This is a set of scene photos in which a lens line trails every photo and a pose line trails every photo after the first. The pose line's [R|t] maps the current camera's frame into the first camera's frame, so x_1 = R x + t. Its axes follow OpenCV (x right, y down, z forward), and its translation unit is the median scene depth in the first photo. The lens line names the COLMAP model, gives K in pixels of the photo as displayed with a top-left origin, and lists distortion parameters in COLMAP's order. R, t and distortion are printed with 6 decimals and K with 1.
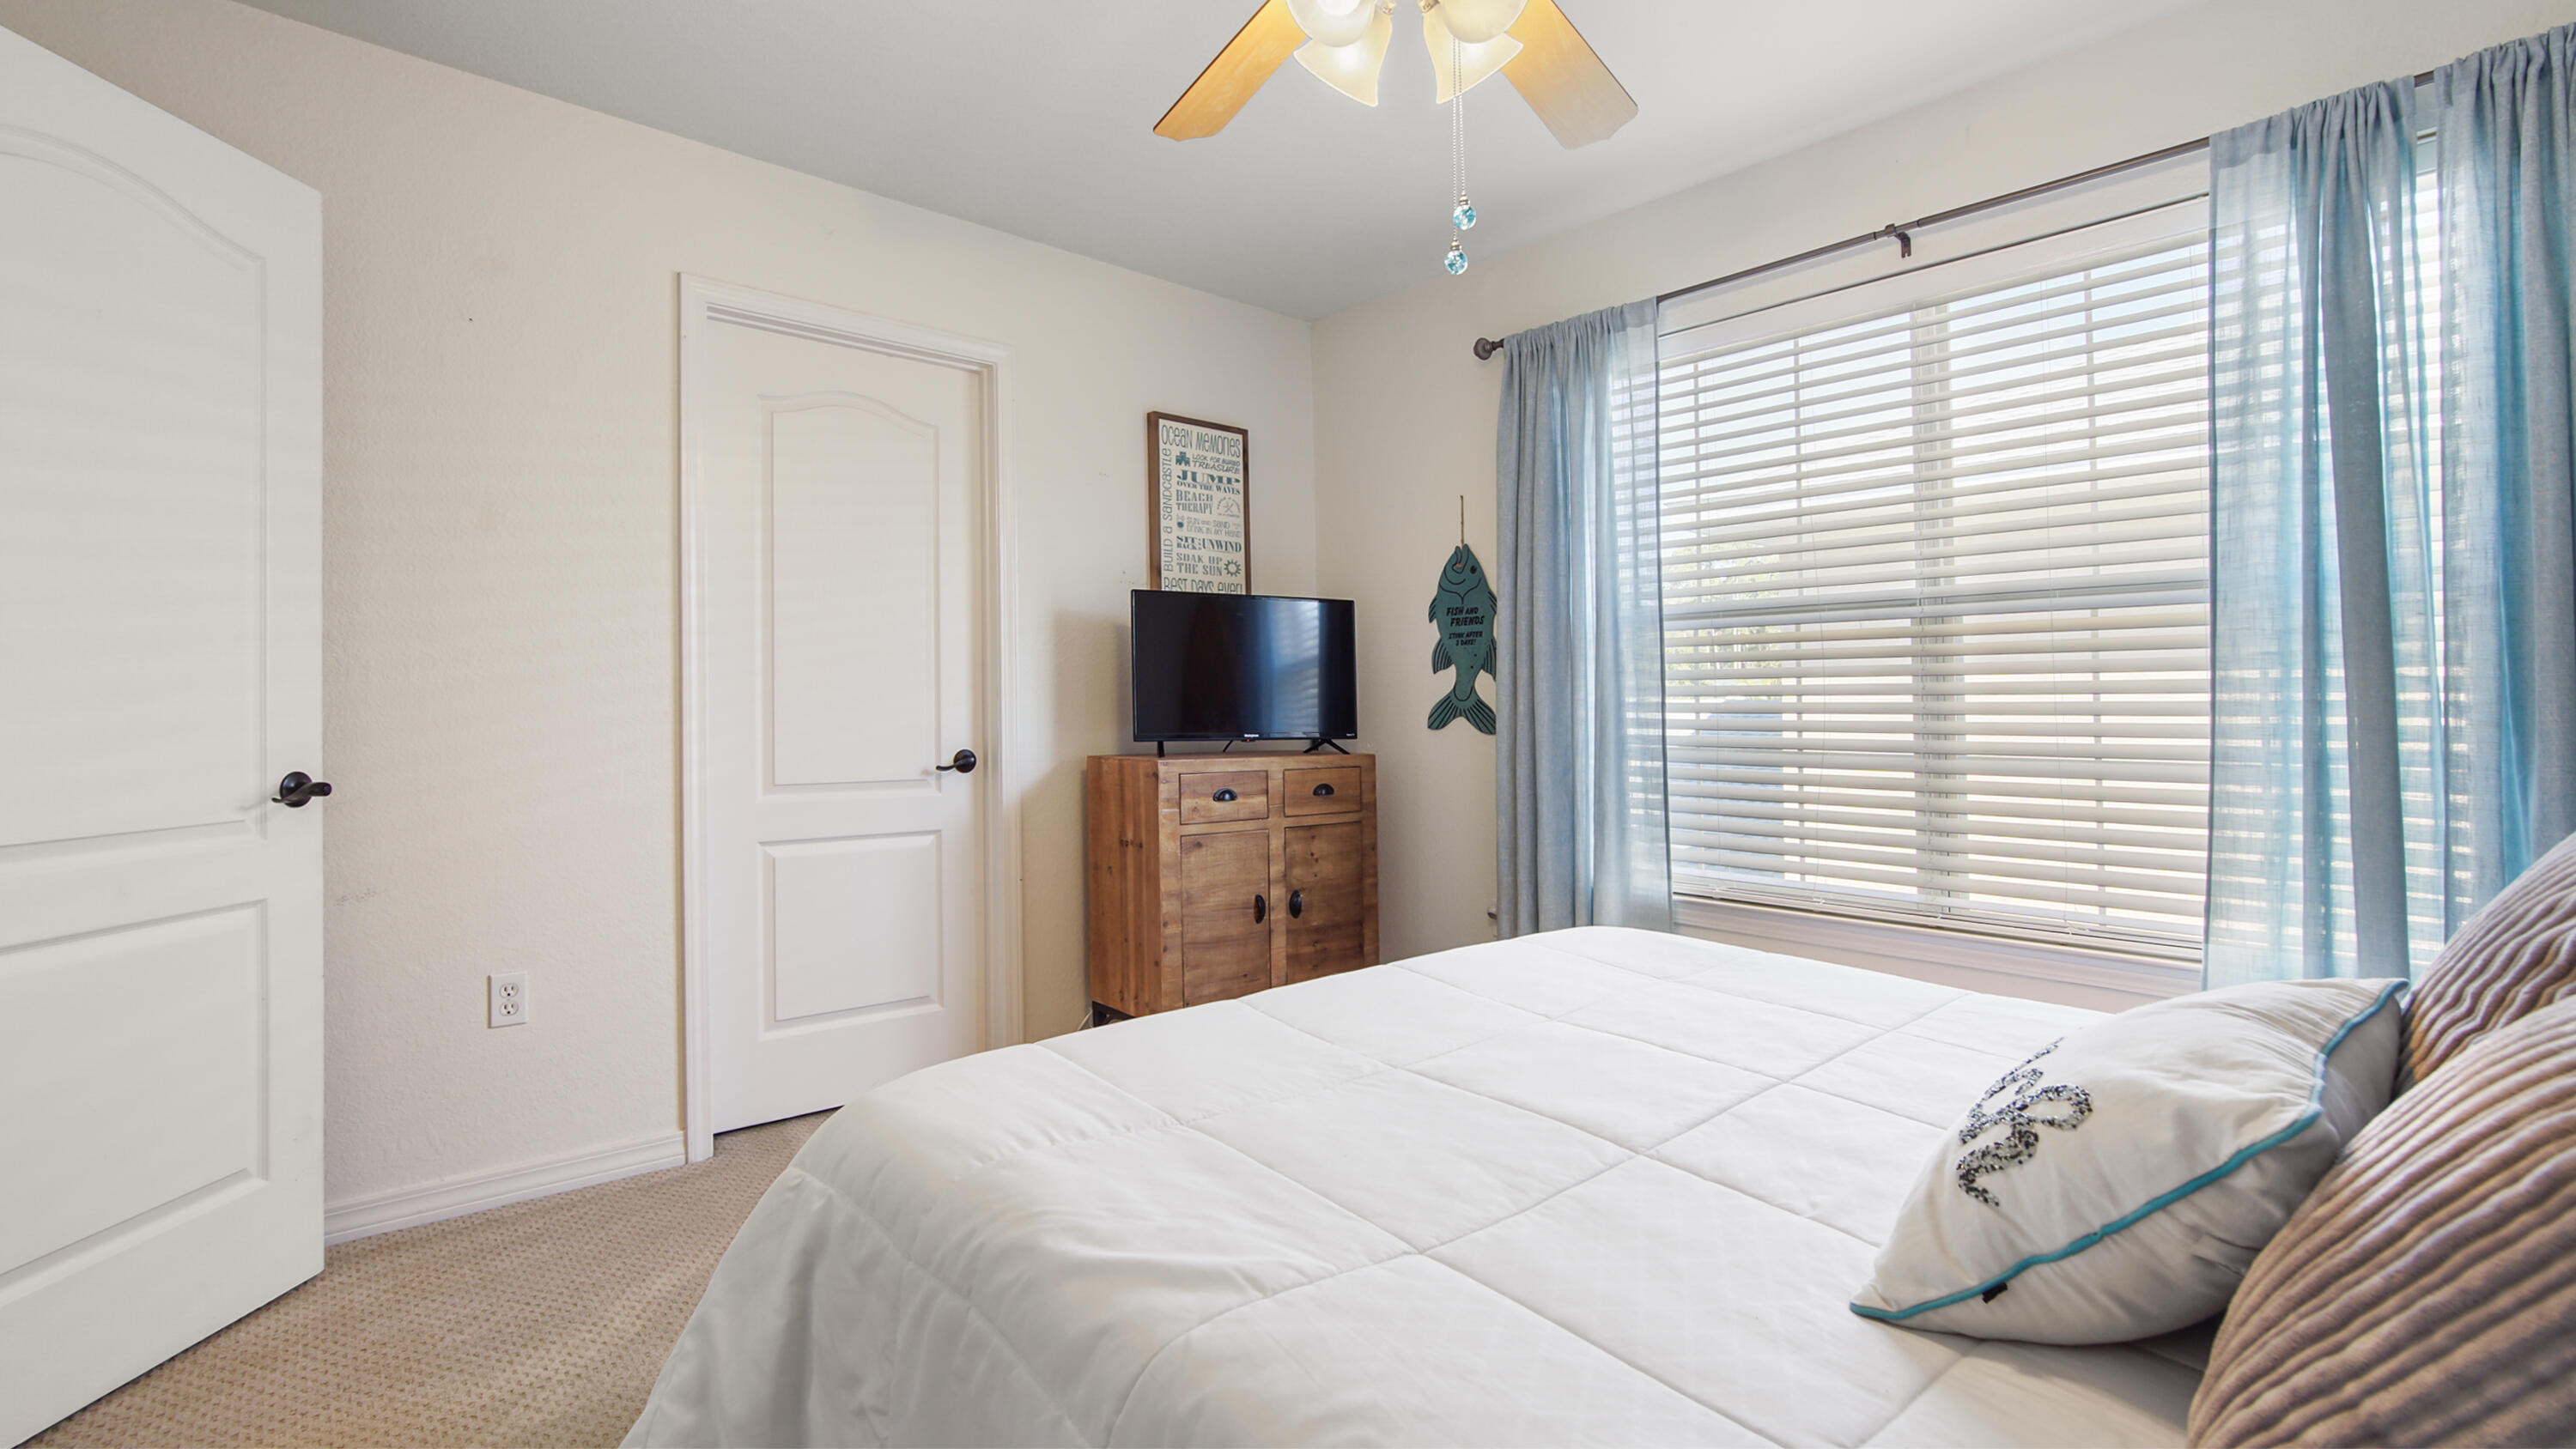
lens RADIAL K [[1138.9, 0, 1263.0], [0, 1138.9, 703.7], [0, 0, 1]] dist [-0.014213, 0.005523]
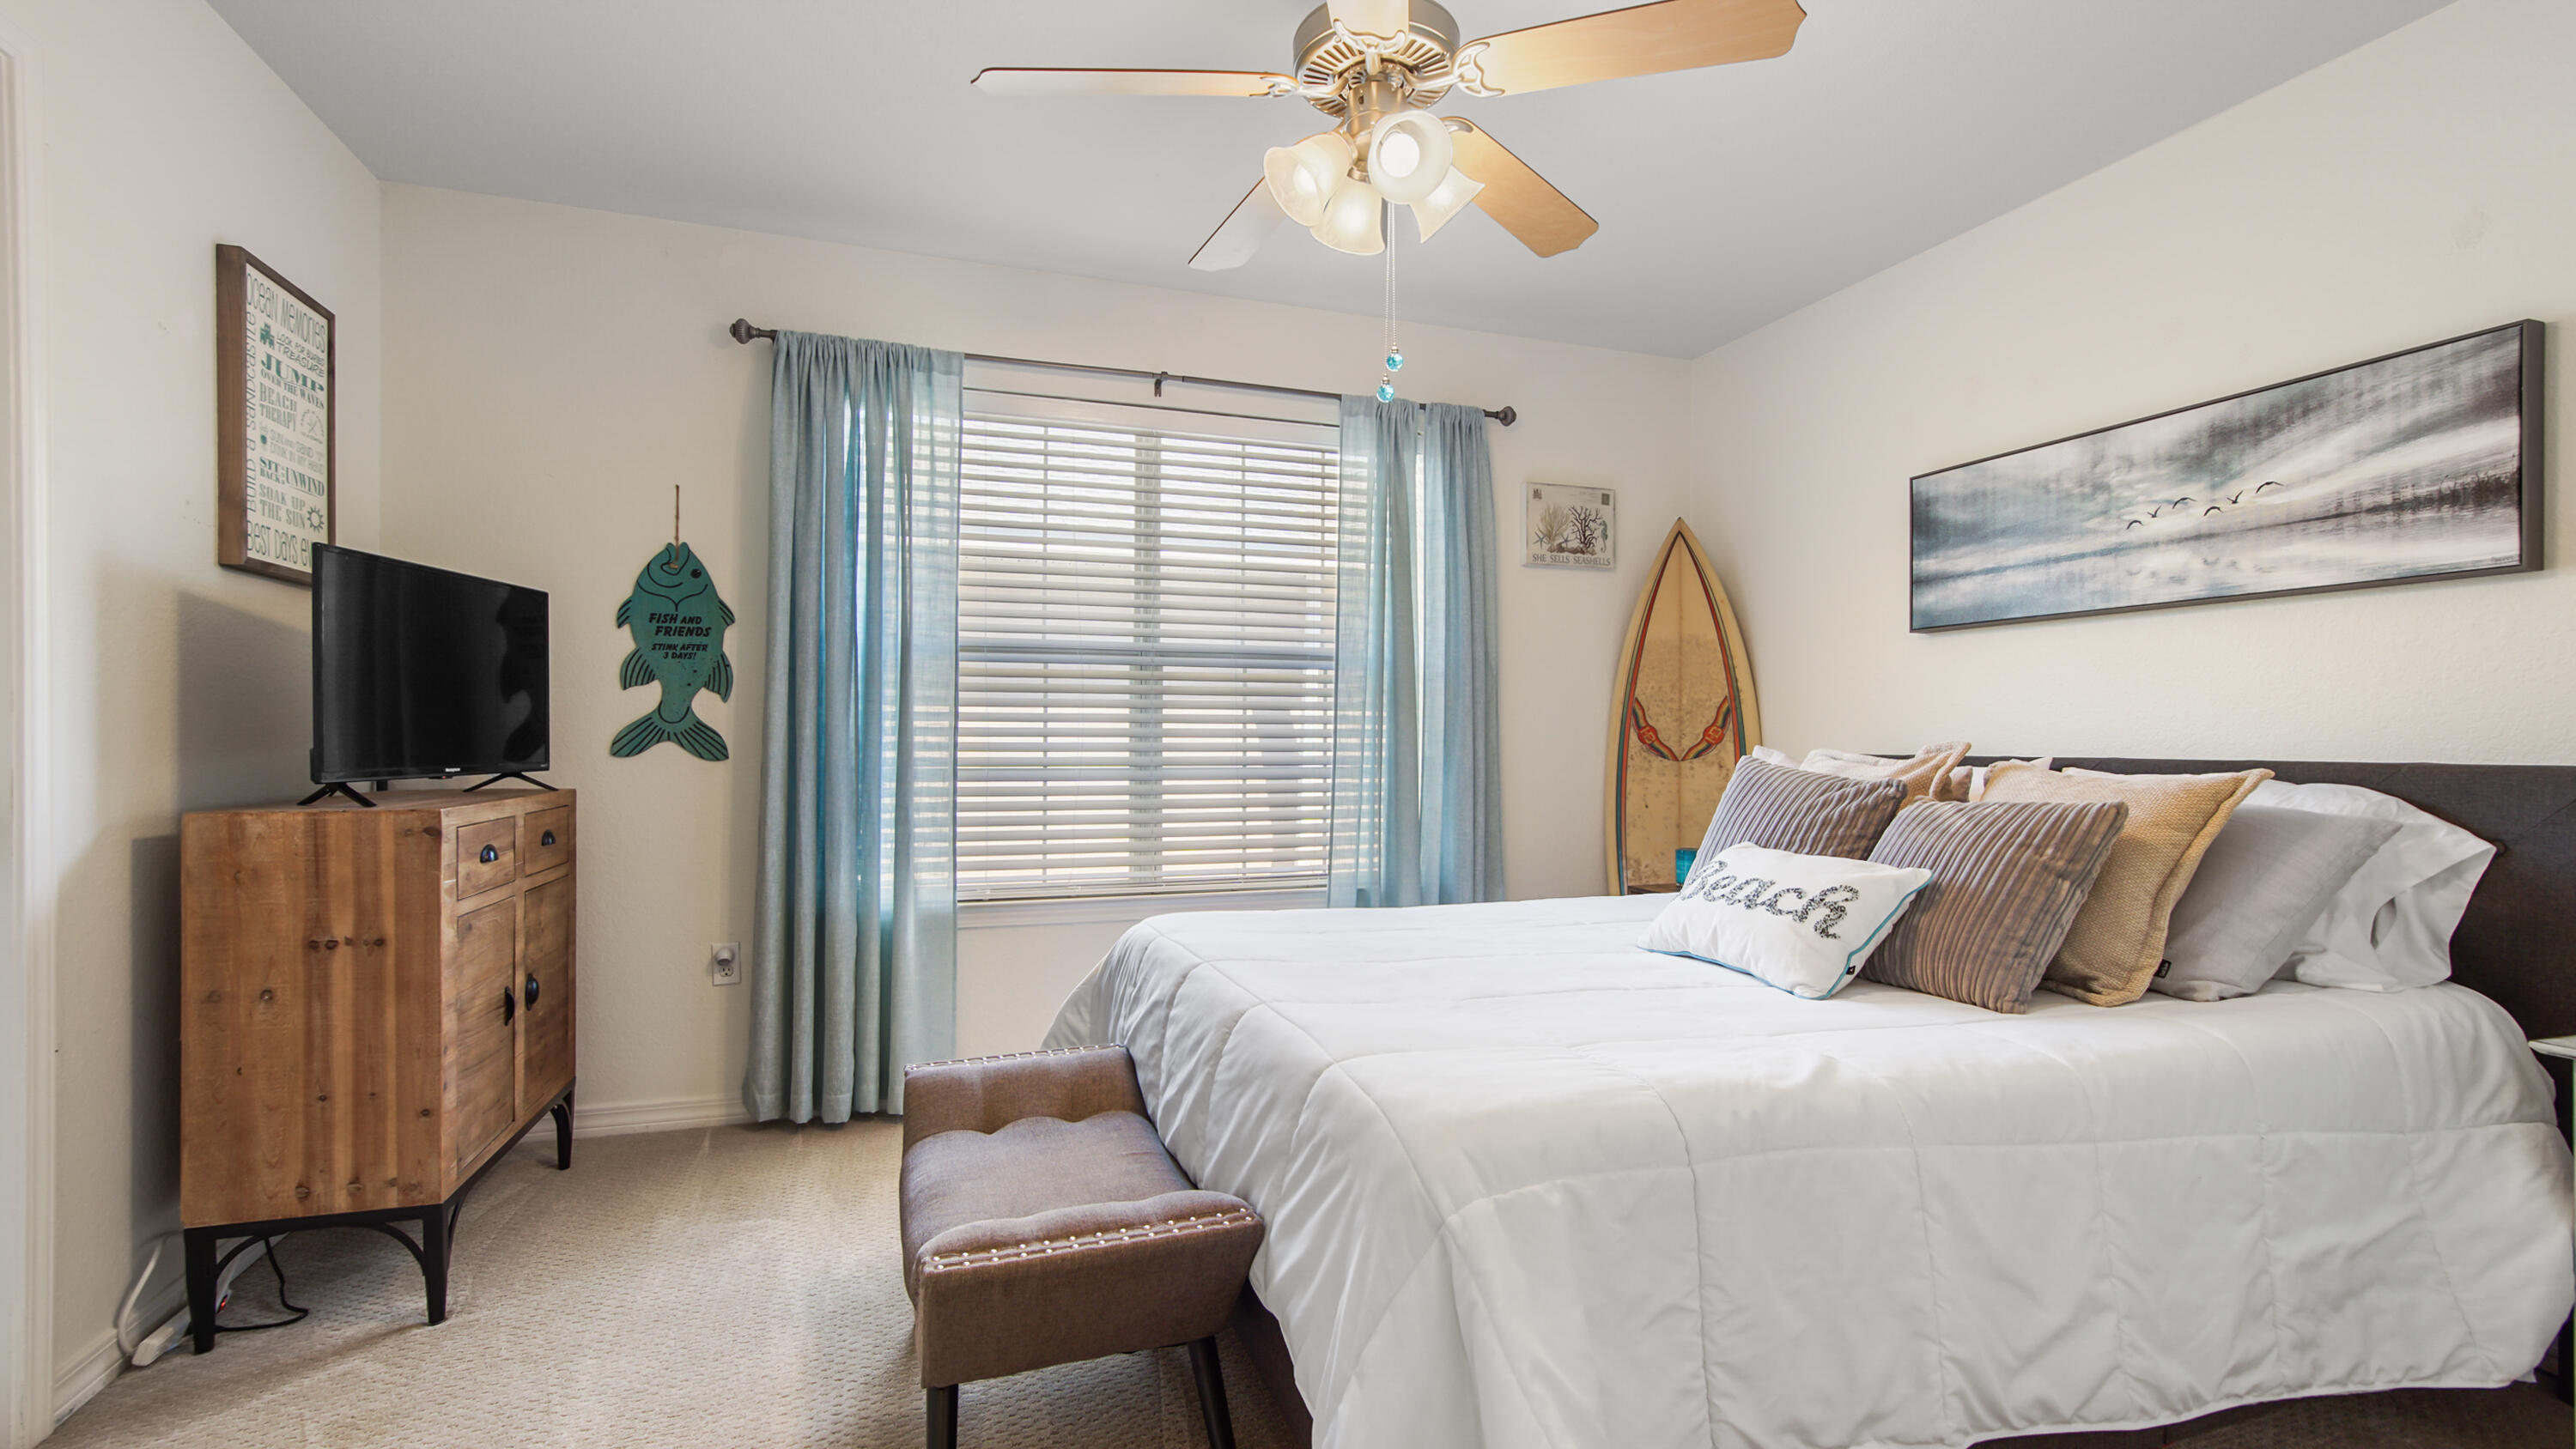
lens RADIAL K [[1138.9, 0, 1267.3], [0, 1138.9, 735.0], [0, 0, 1]] dist [-0.014213, 0.005523]
pose [[0.390167, -0.000360, 0.920744, -0.486754], [-0.006306, 0.999975, 0.003063, 0.001238], [-0.920723, -0.007001, 0.390155, 0.275093]]
